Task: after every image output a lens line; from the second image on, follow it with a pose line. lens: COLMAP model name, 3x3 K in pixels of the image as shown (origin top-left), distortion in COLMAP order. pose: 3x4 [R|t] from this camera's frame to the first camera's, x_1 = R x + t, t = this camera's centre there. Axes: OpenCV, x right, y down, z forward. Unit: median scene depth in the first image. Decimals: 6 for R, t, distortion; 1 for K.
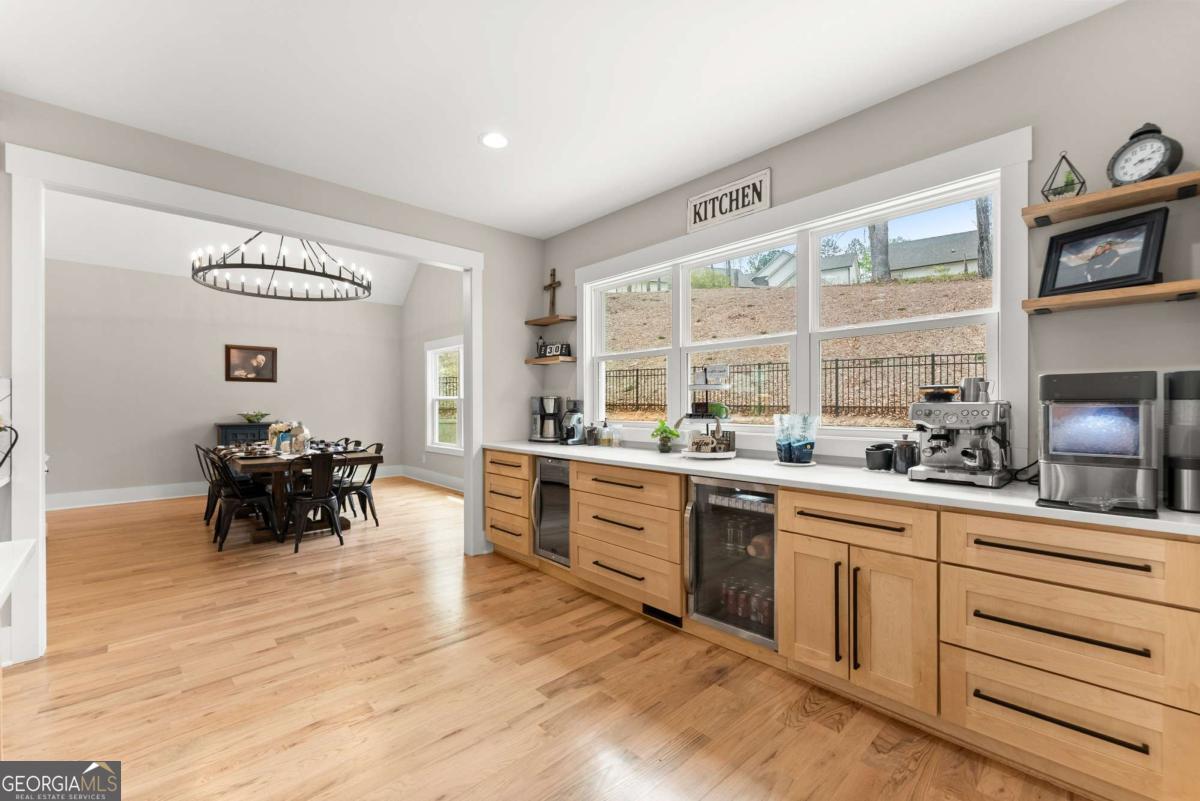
lens RADIAL K [[493.2, 0, 598.7], [0, 493.2, 406.7], [0, 0, 1]] dist [-0.004070, 0.000751]
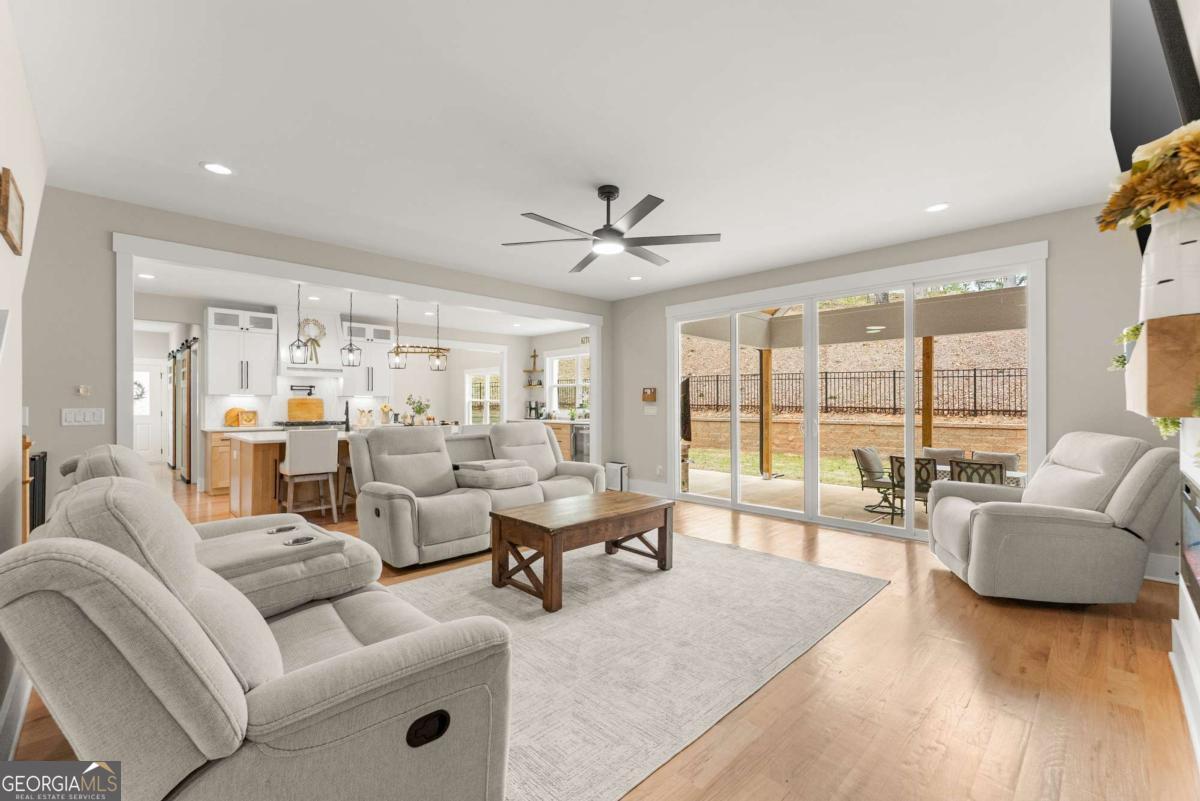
lens RADIAL K [[493.2, 0, 577.7], [0, 493.2, 404.2], [0, 0, 1]] dist [-0.004070, 0.000751]
pose [[0.999825, 0.000766, 0.018710, 0.113283], [-0.000678, 0.999989, -0.004691, 0.008926], [-0.018713, 0.004678, 0.999814, -2.127598]]
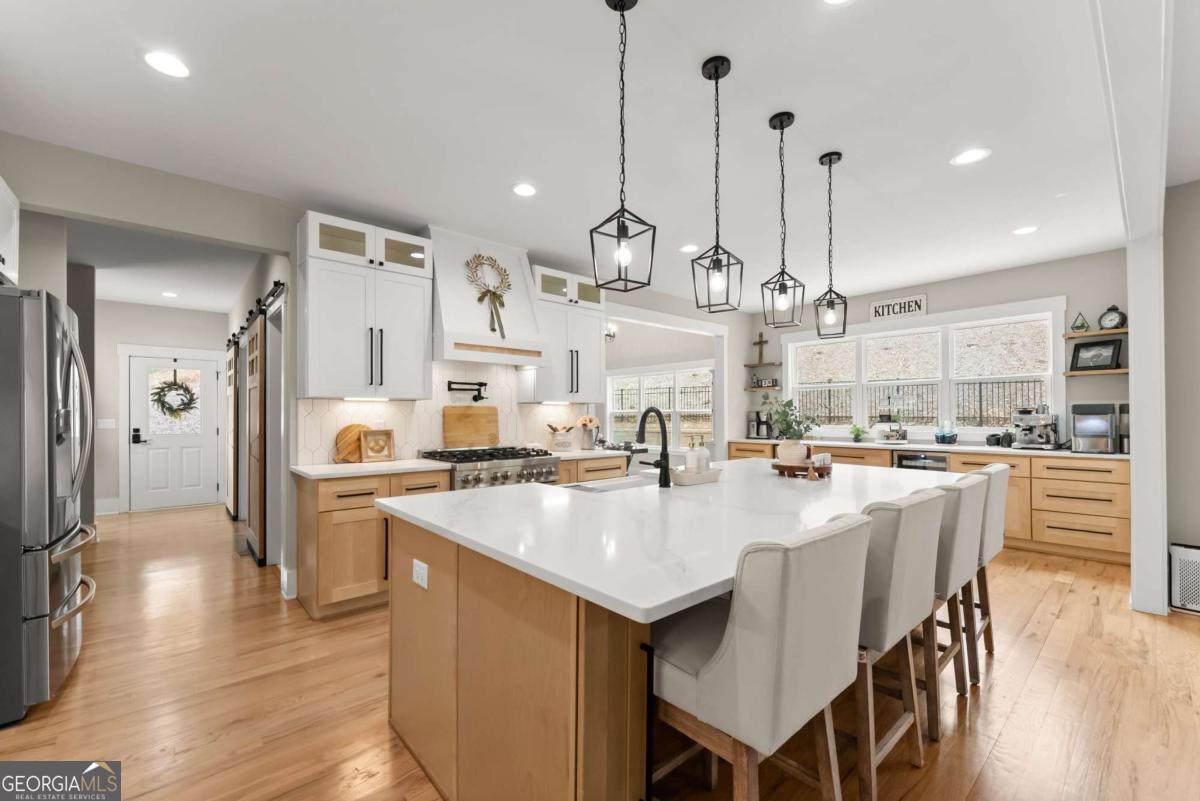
lens RADIAL K [[493.2, 0, 595.8], [0, 493.2, 412.9], [0, 0, 1]] dist [-0.004070, 0.000751]
pose [[0.999372, -0.001843, -0.035384, -0.838265], [0.001486, 0.999948, -0.010105, 0.002093], [0.035401, 0.010046, 0.999323, -0.928280]]
